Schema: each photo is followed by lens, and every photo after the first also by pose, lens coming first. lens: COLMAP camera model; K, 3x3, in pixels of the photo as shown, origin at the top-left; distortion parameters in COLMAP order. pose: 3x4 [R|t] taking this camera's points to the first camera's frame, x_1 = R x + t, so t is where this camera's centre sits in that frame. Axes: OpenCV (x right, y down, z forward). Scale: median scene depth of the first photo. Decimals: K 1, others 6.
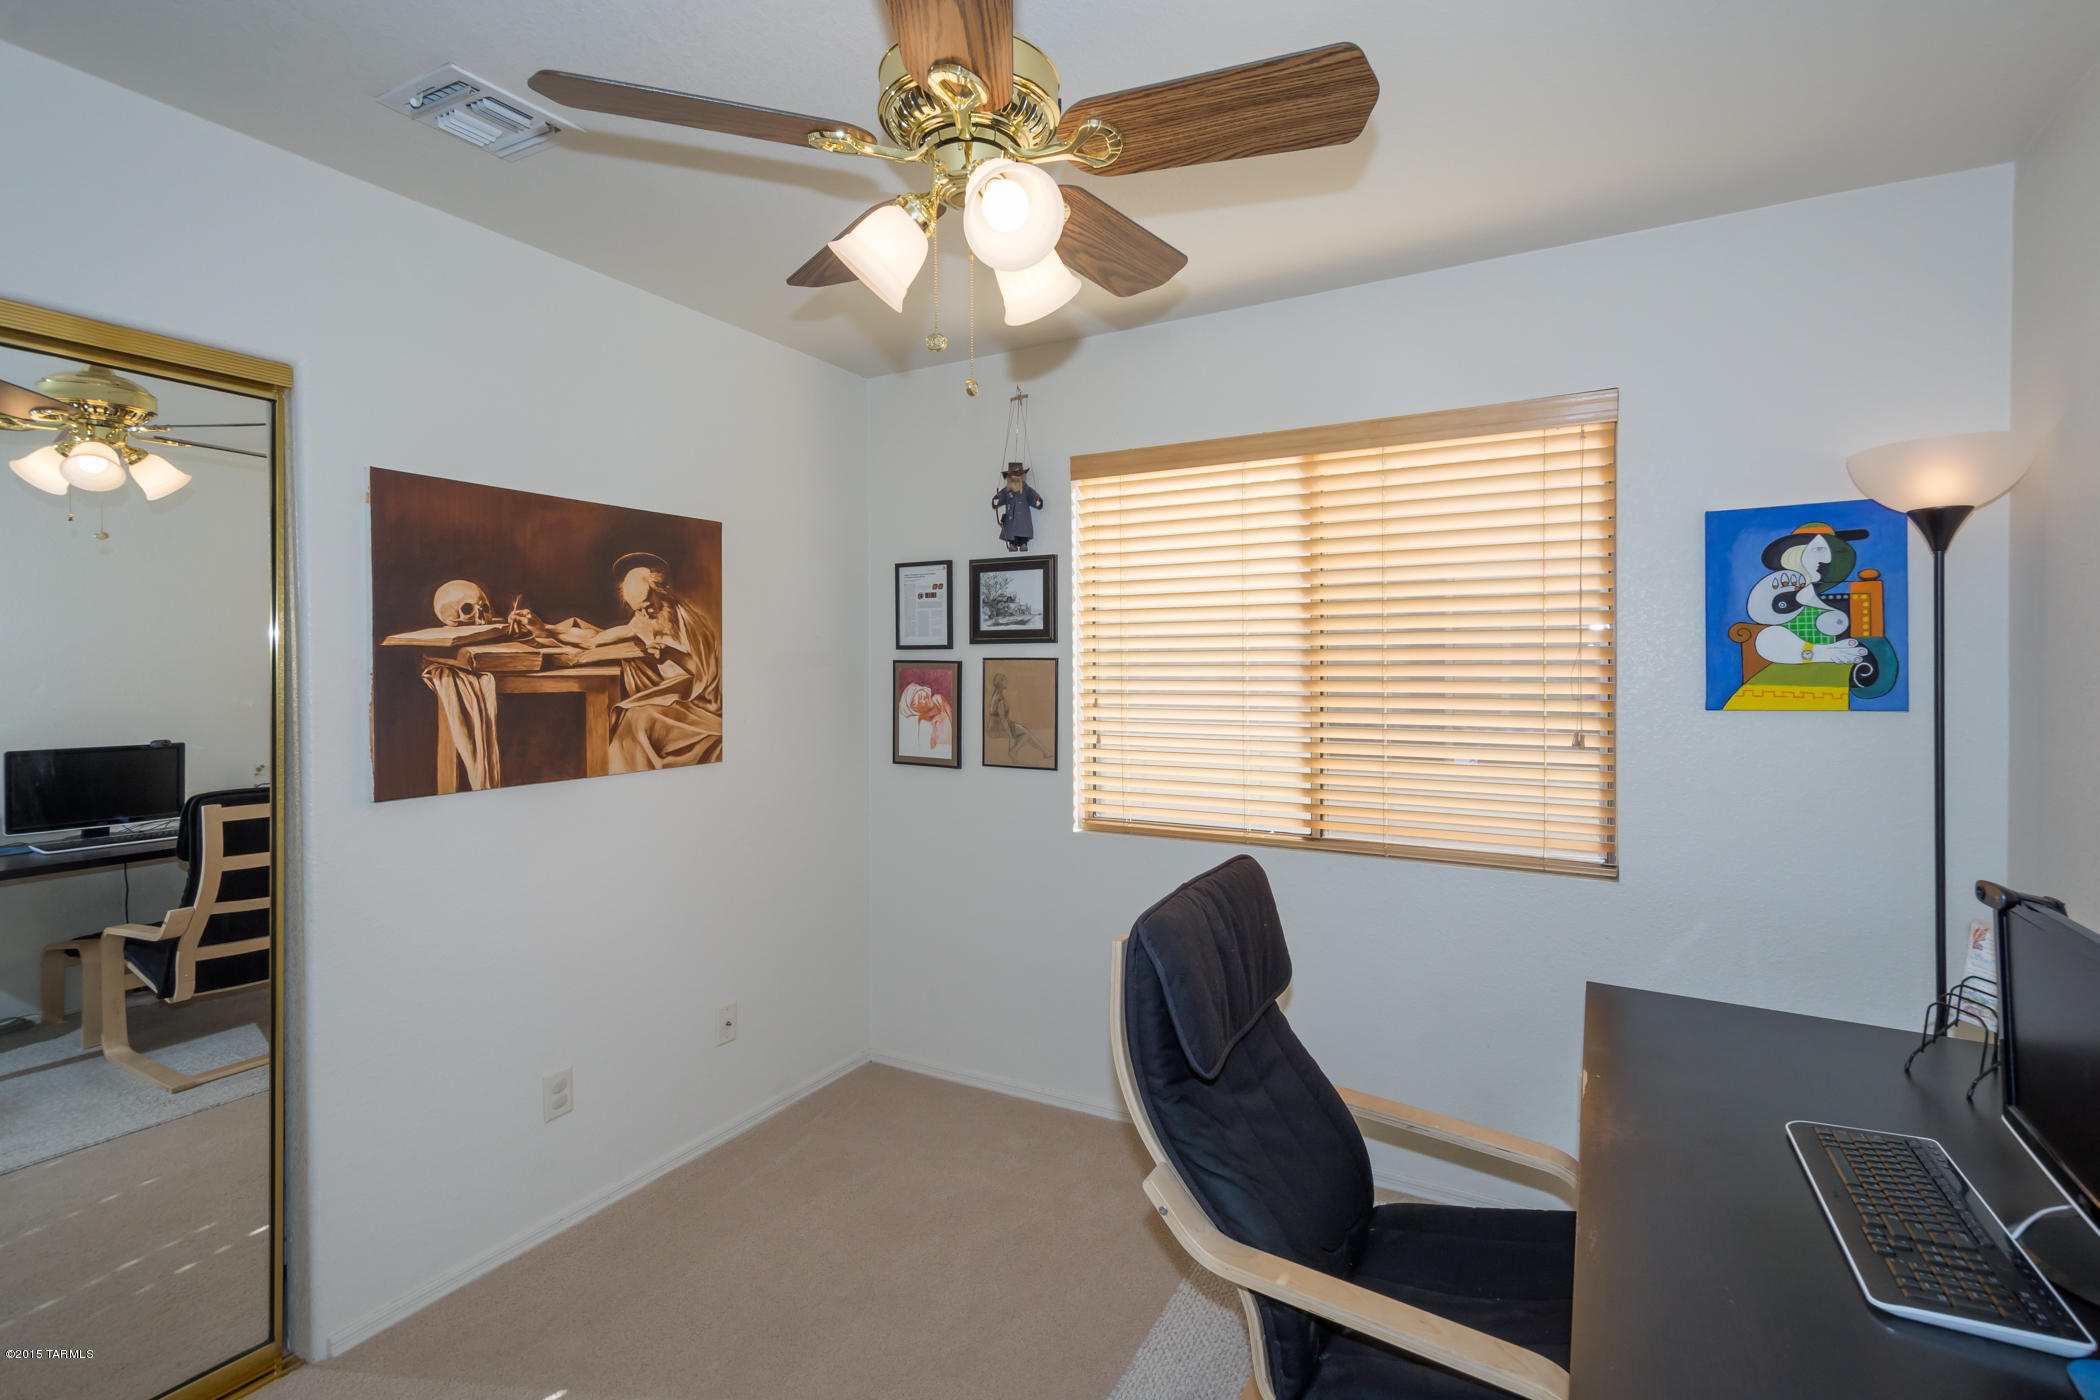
lens RADIAL K [[920.6, 0, 1060.7], [0, 920.6, 696.6], [0, 0, 1]] dist [0.024064, -0.009208]
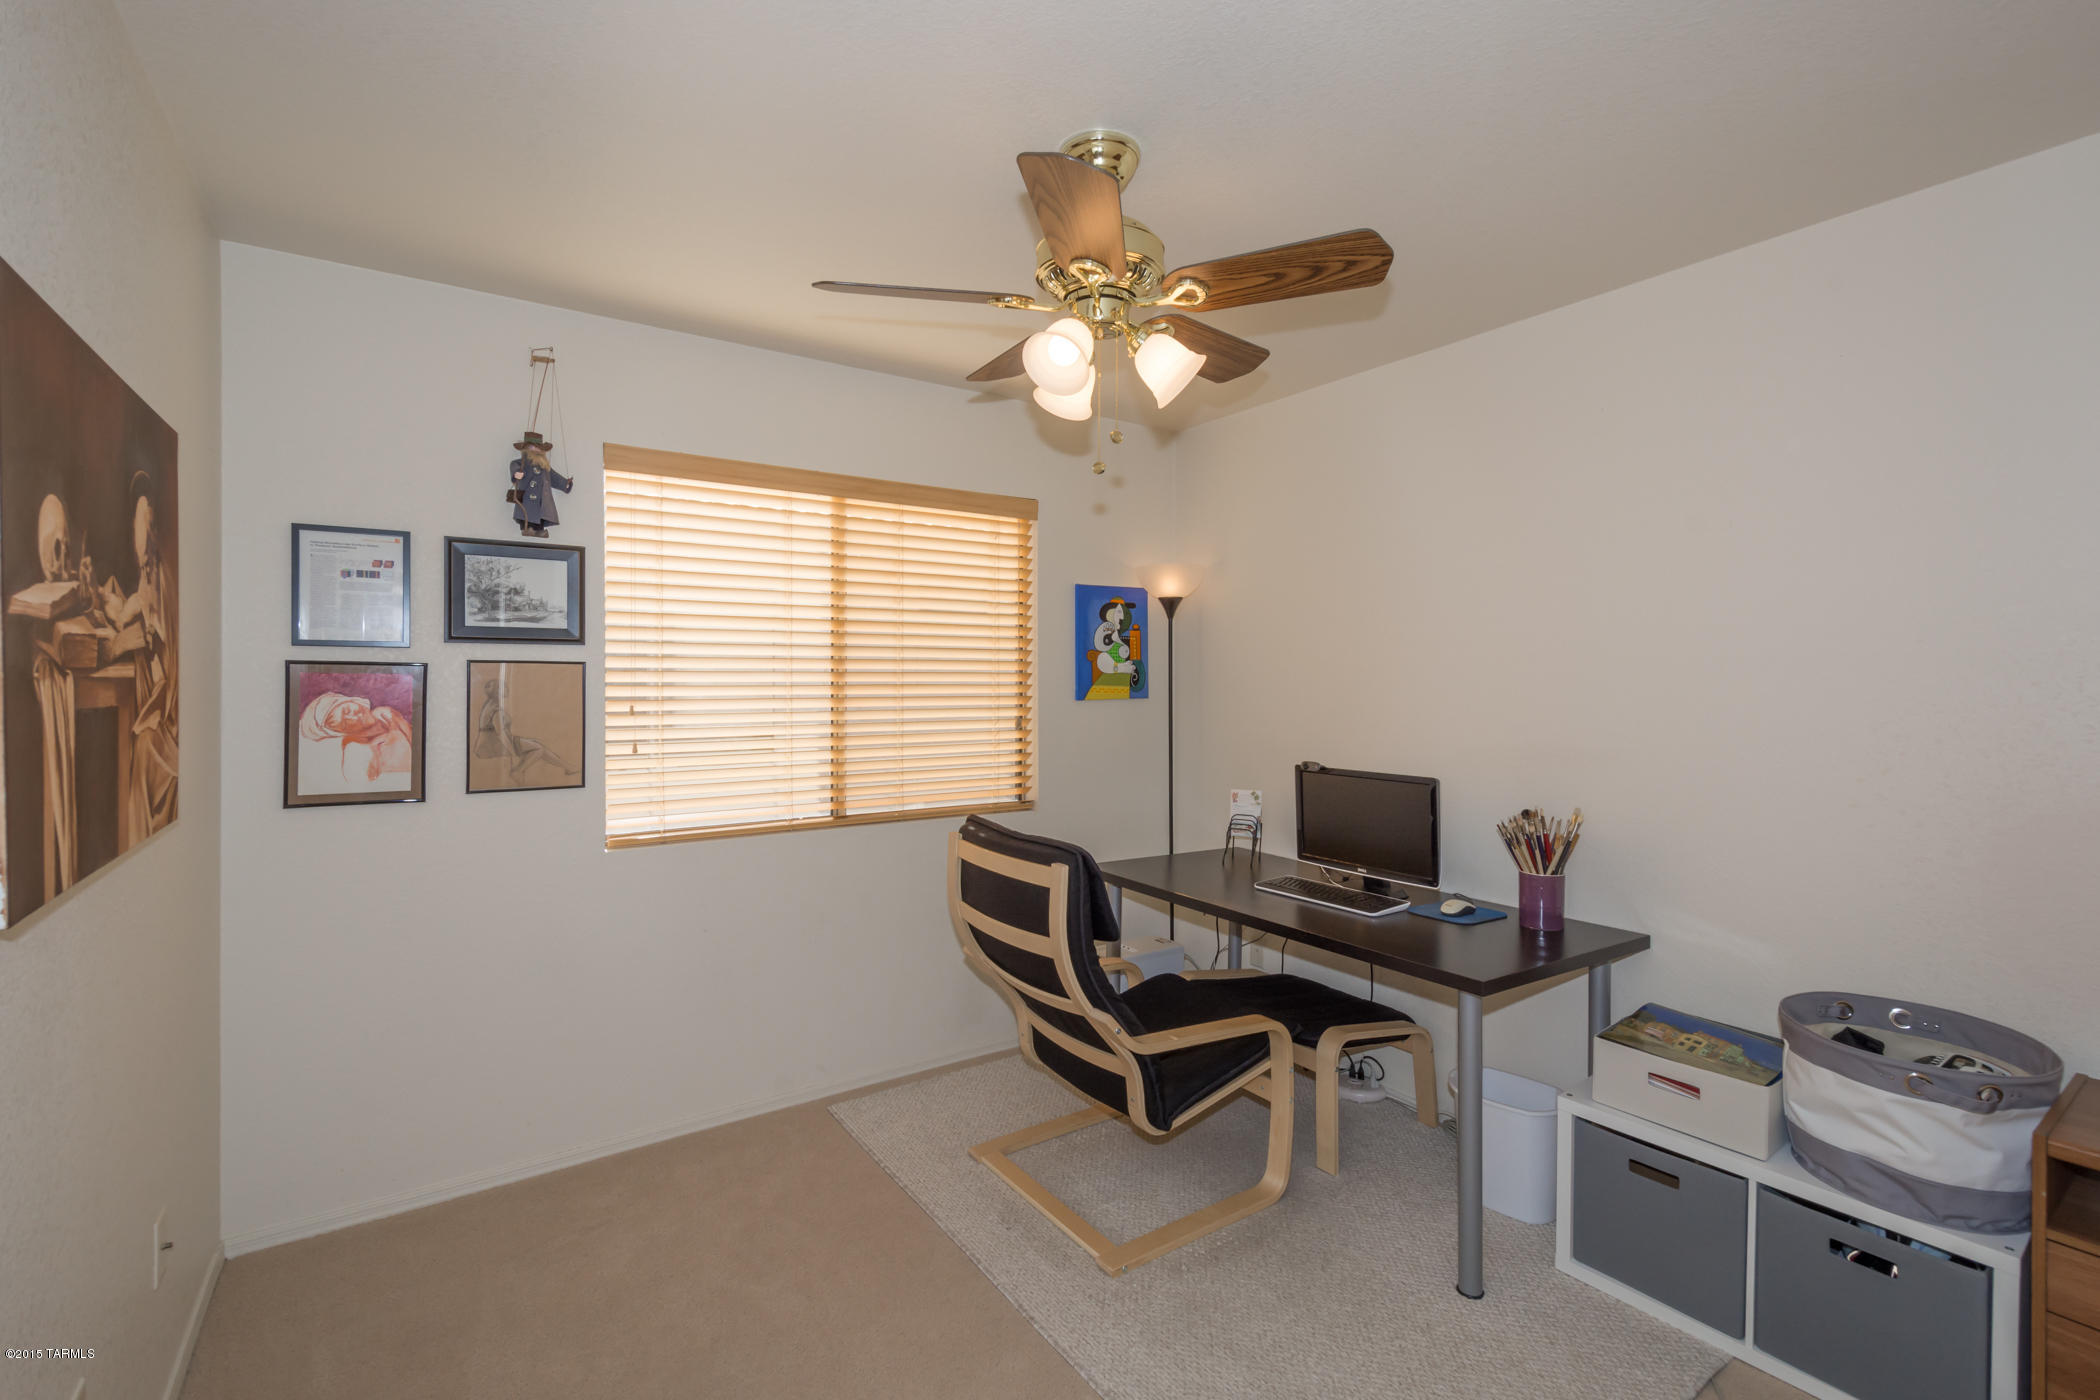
lens RADIAL K [[920.6, 0, 1060.7], [0, 920.6, 696.6], [0, 0, 1]] dist [0.024064, -0.009208]
pose [[0.471649, -0.014135, 0.881673, -0.581676], [0.026819, 0.999639, 0.001679, 0.002912], [-0.881378, 0.022854, 0.471858, 0.165252]]
